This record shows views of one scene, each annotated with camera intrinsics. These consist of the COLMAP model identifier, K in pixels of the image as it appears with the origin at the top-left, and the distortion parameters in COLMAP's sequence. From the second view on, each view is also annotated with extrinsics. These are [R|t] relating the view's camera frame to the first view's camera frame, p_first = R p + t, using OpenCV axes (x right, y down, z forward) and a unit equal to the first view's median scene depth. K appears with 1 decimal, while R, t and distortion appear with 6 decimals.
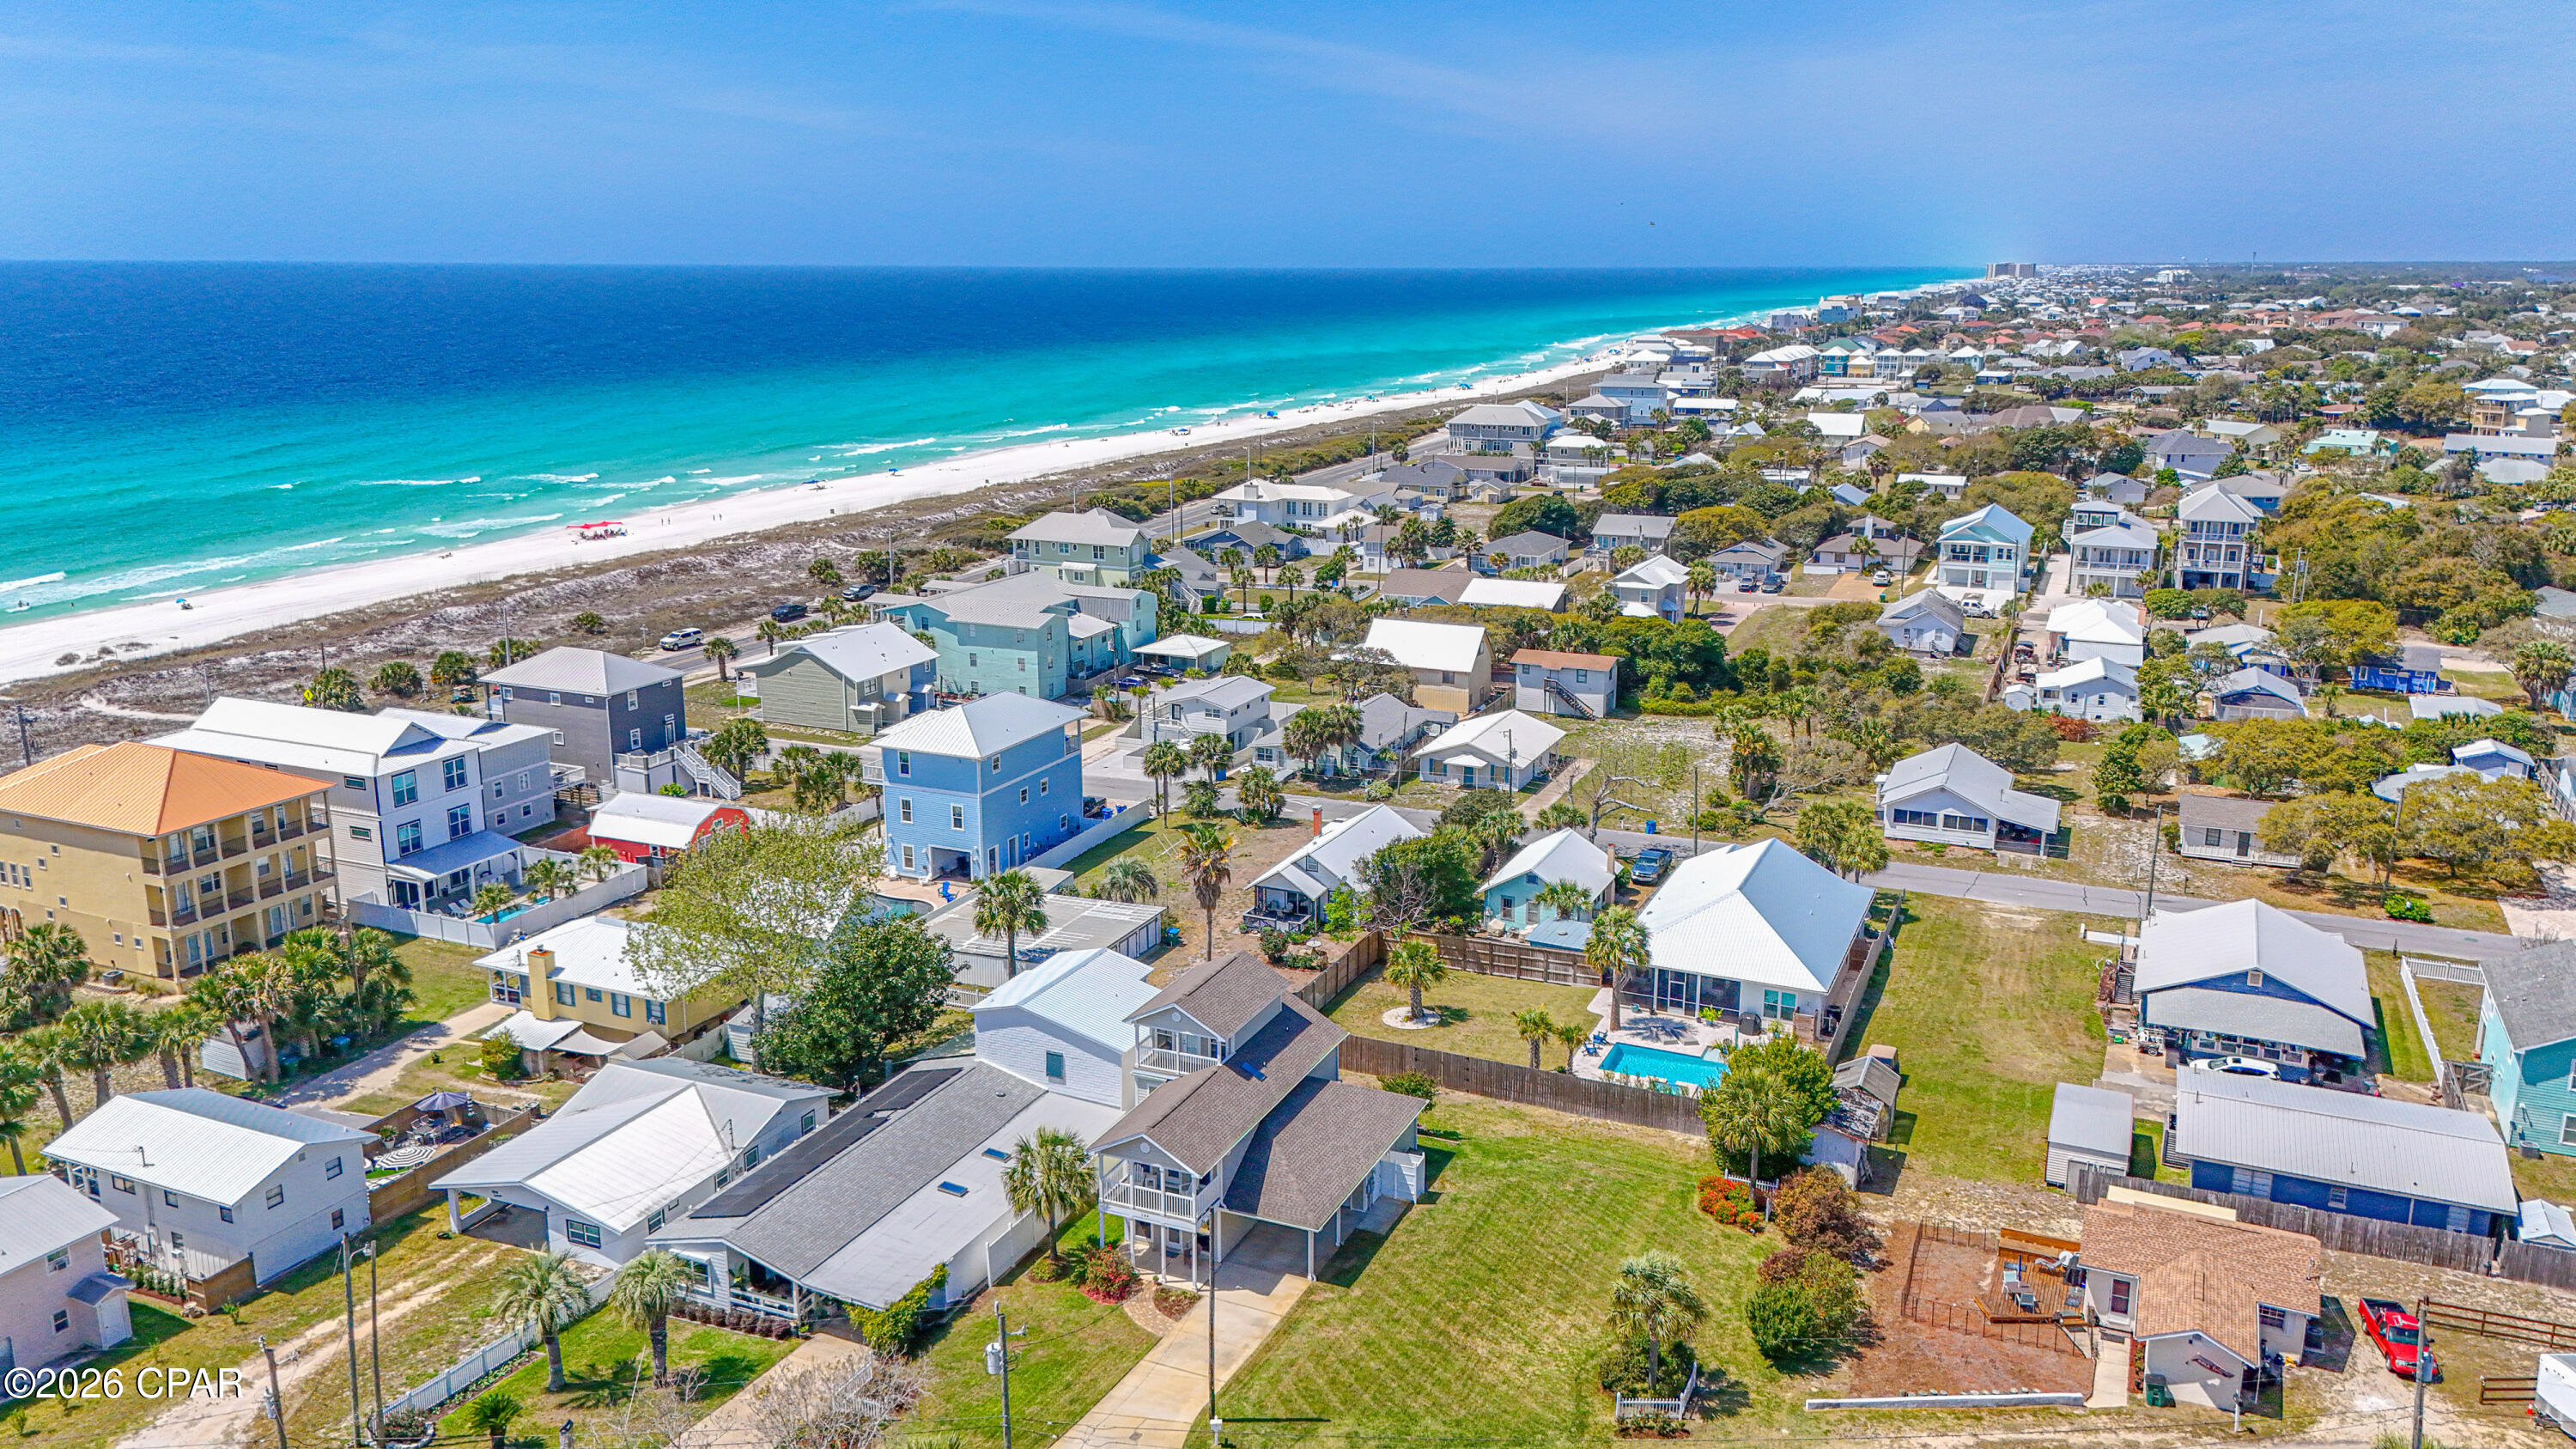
lens RADIAL K [[1896.3, 0, 1285.1], [0, 1896.3, 714.7], [0, 0, 1]] dist [0.069478, -0.056872]
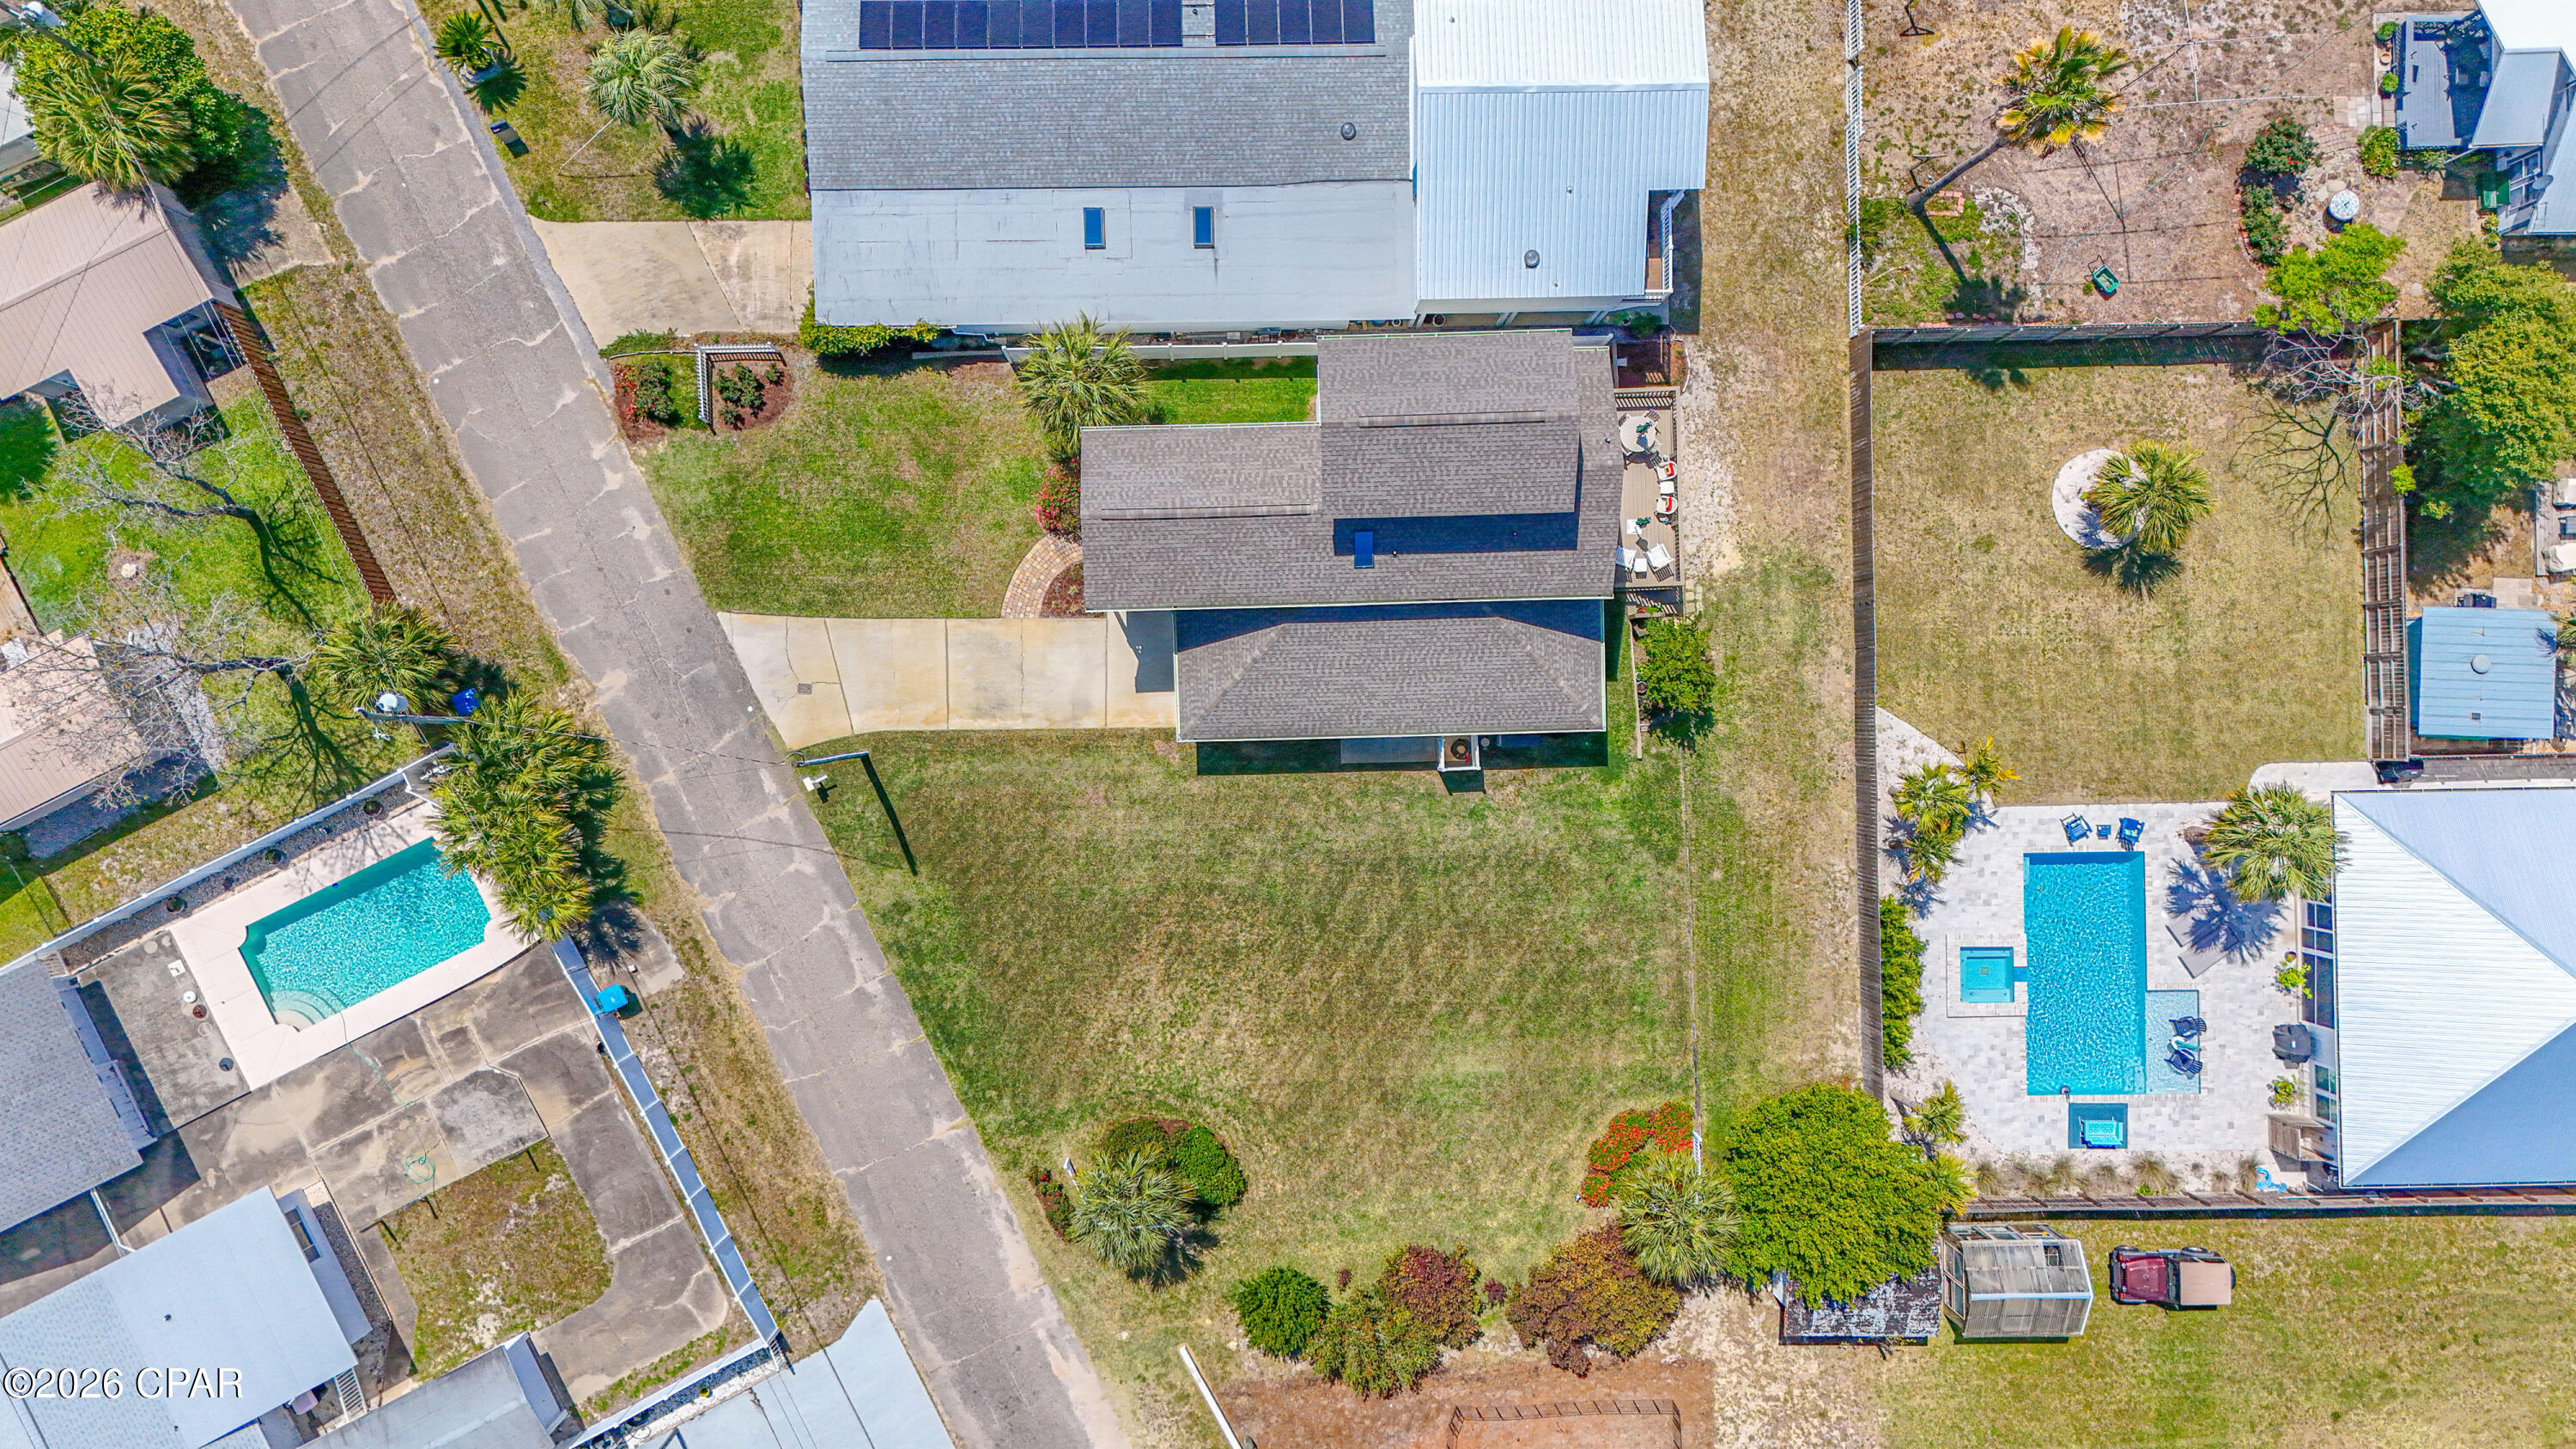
lens RADIAL K [[1896.3, 0, 1293.5], [0, 1896.3, 714.8], [0, 0, 1]] dist [0.069478, -0.056872]
pose [[0.428108, 0.903666, 0.010526, 0.010969], [-0.233324, 0.099269, 0.967319, -0.275606], [0.873088, -0.416573, 0.253345, 0.489884]]
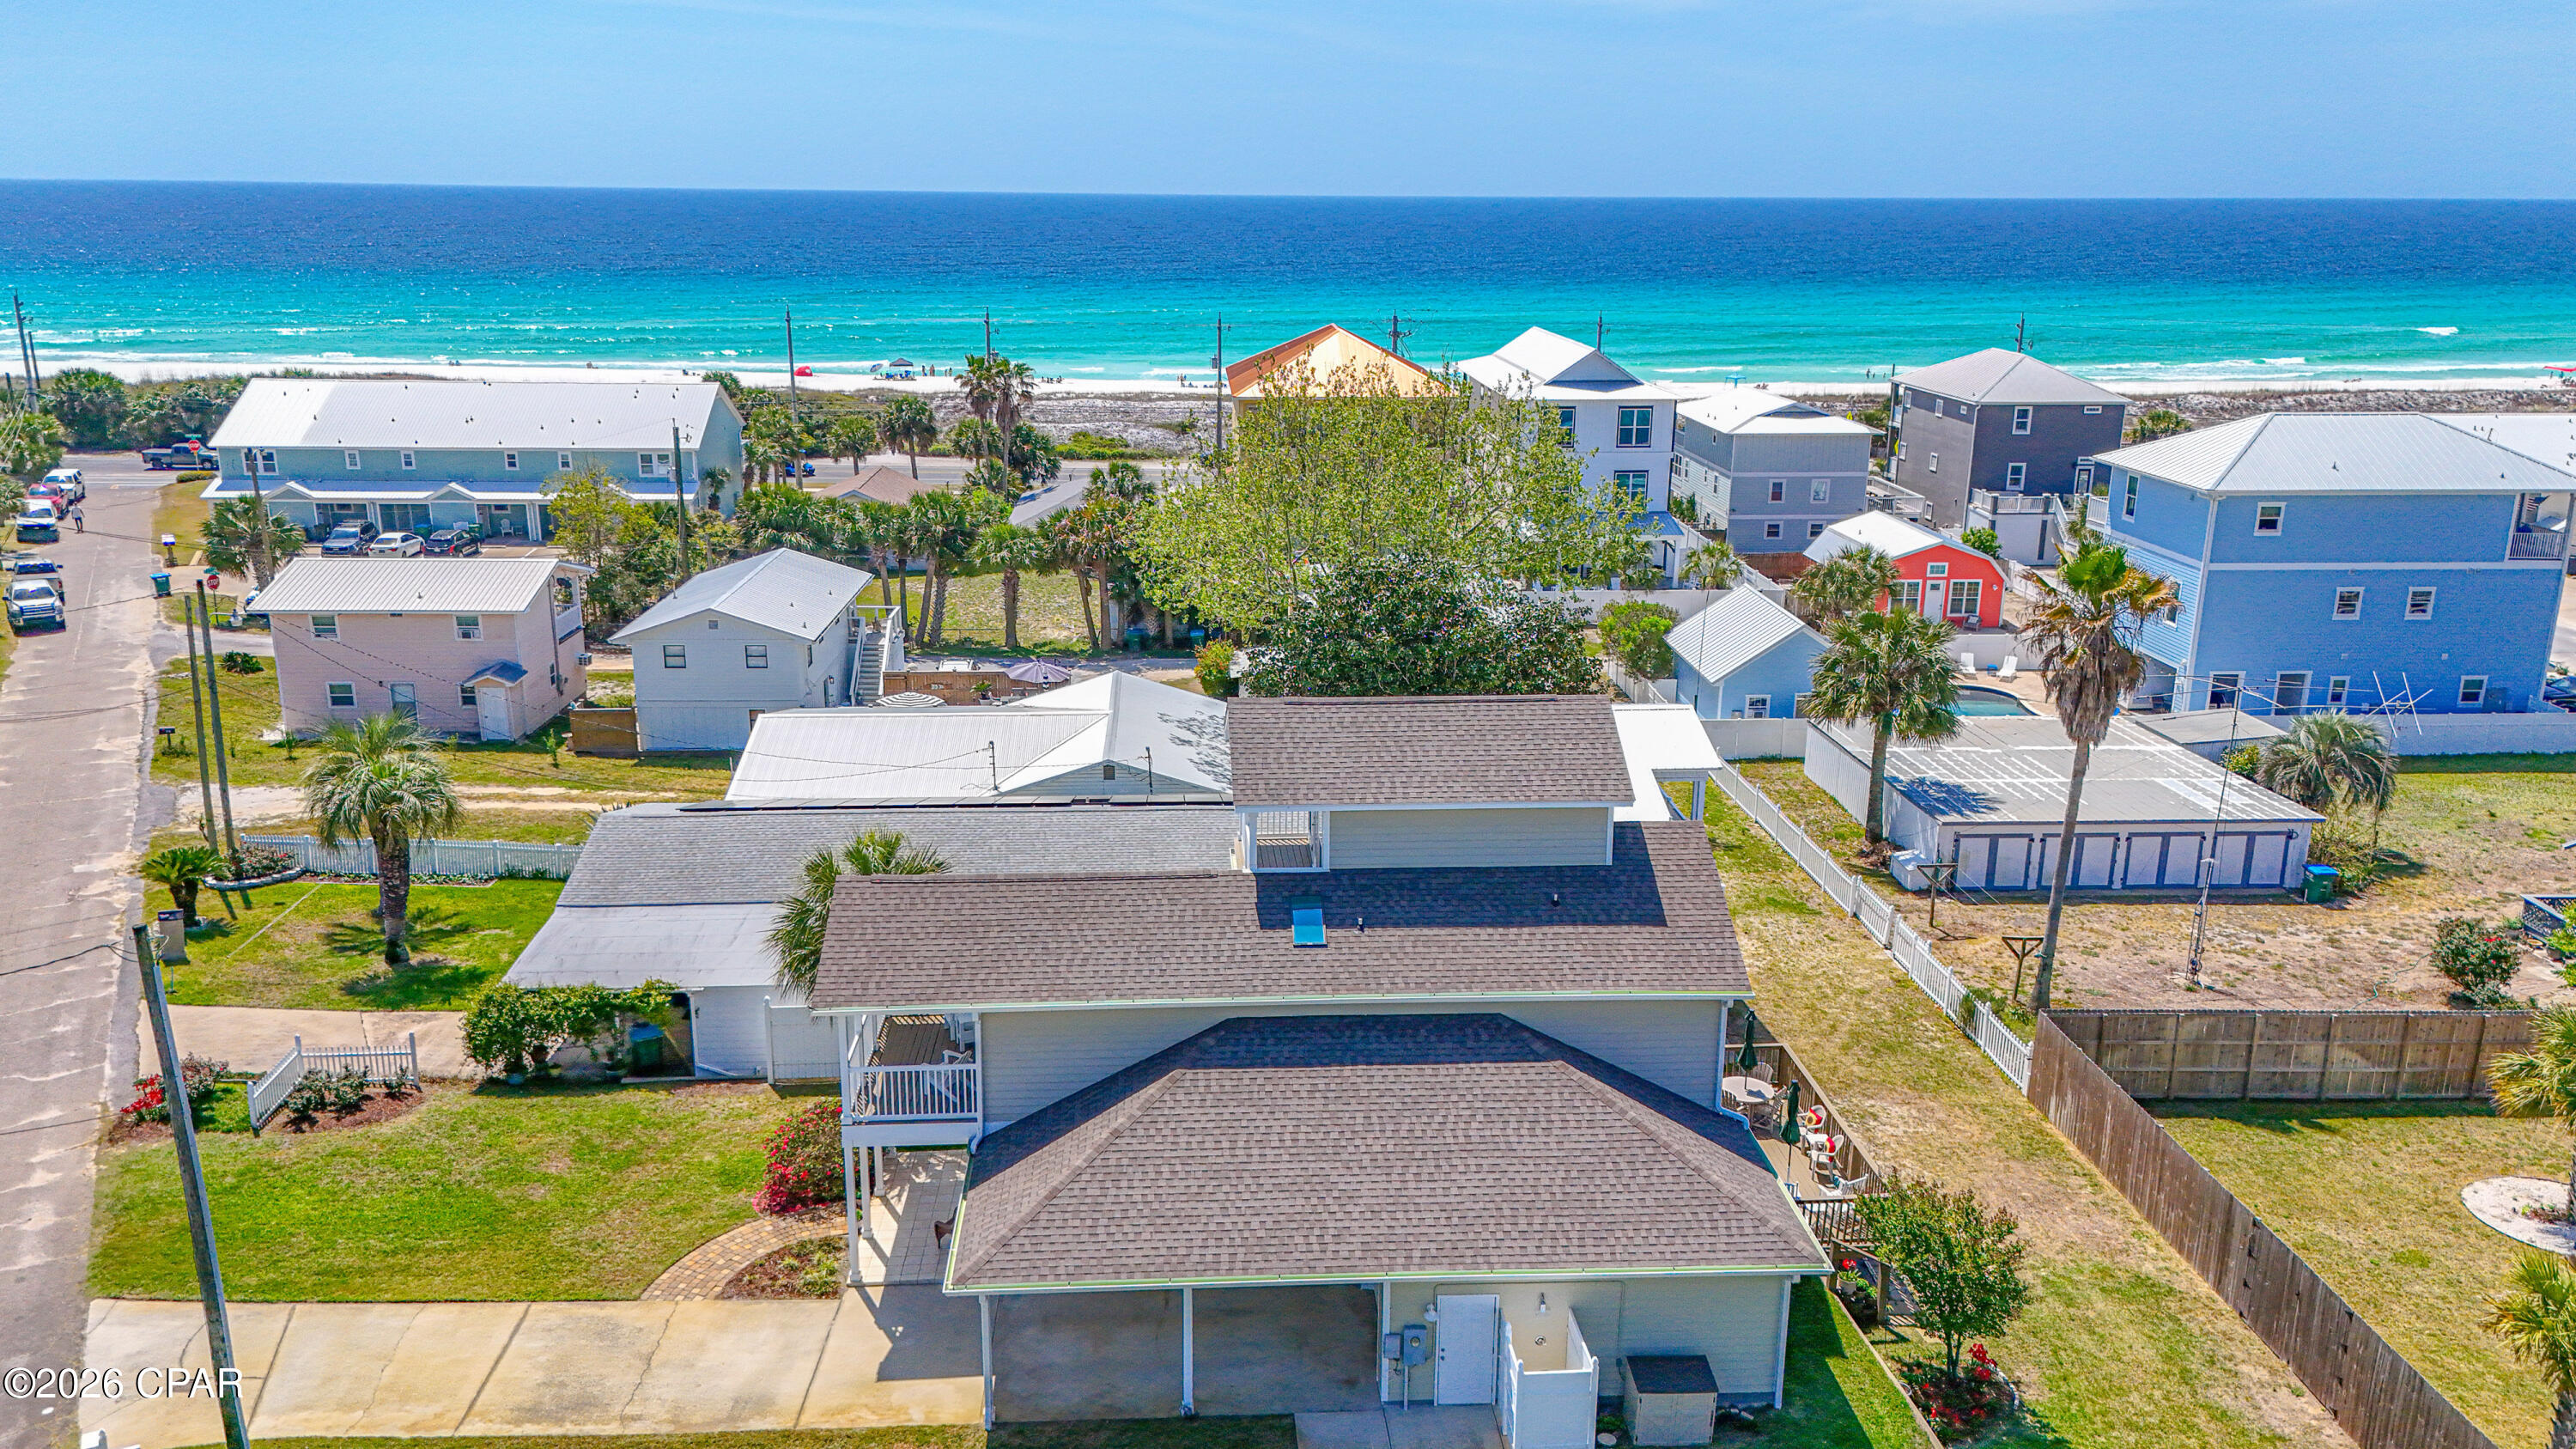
lens RADIAL K [[1896.3, 0, 1287.5], [0, 1896.3, 721.1], [0, 0, 1]] dist [0.069478, -0.056872]
pose [[0.459522, 0.240486, -0.854989, 0.191845], [-0.213293, 0.964354, 0.156612, 0.054193], [0.862175, 0.110396, 0.494436, 0.496561]]
